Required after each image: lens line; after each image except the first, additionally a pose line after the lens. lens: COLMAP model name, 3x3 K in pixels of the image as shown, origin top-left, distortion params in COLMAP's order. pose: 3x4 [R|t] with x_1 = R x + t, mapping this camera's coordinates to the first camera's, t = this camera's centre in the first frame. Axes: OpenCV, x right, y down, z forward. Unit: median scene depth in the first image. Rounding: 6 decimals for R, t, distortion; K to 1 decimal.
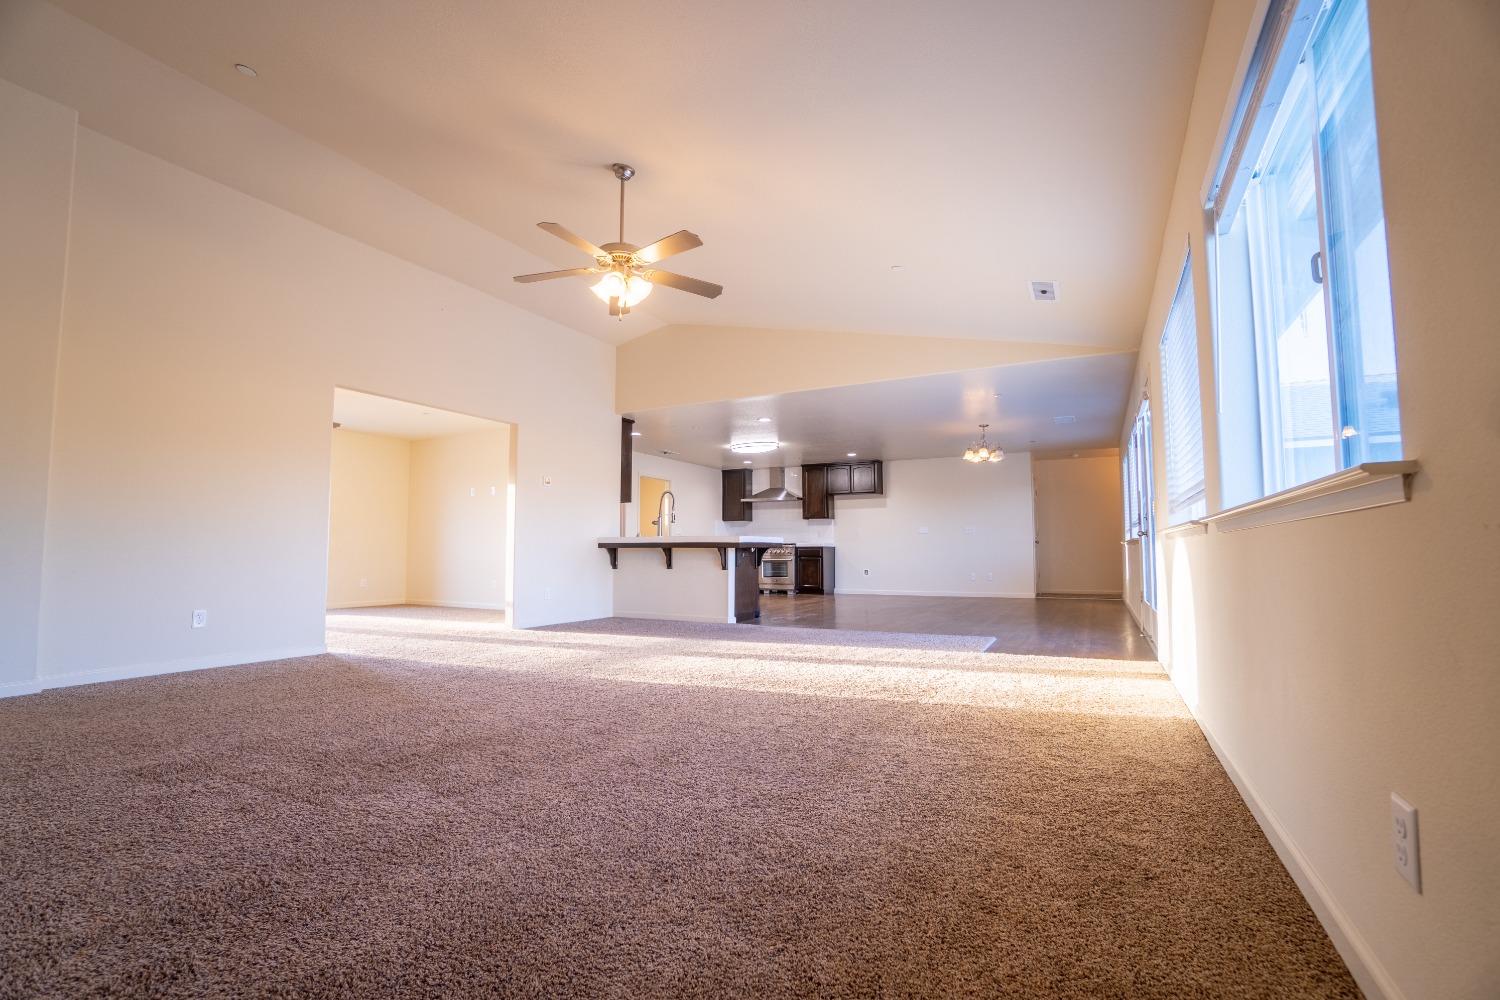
lens RADIAL K [[658.3, 0, 748.0], [0, 658.3, 505.5], [0, 0, 1]] dist [-0.055501, 0.017178]
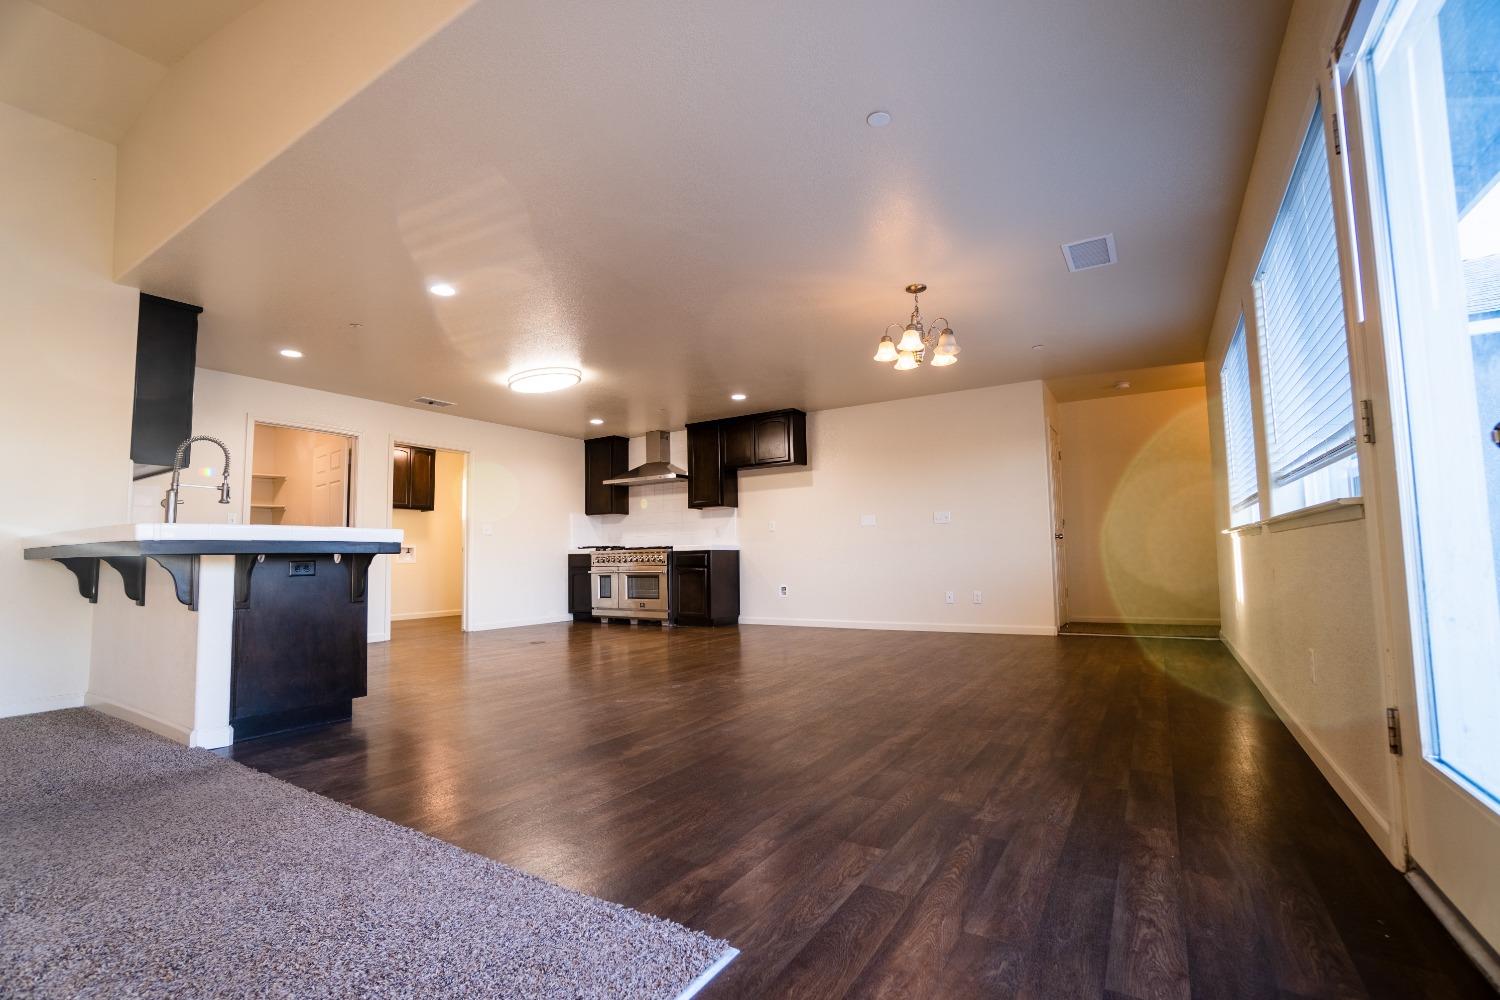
lens RADIAL K [[658.3, 0, 748.0], [0, 658.3, 505.5], [0, 0, 1]] dist [-0.055501, 0.017178]
pose [[0.997161, -0.022411, -0.071882, 0.190807], [0.021779, 0.999717, -0.009554, 0.025983], [0.072075, 0.007961, 0.997367, 0.368060]]
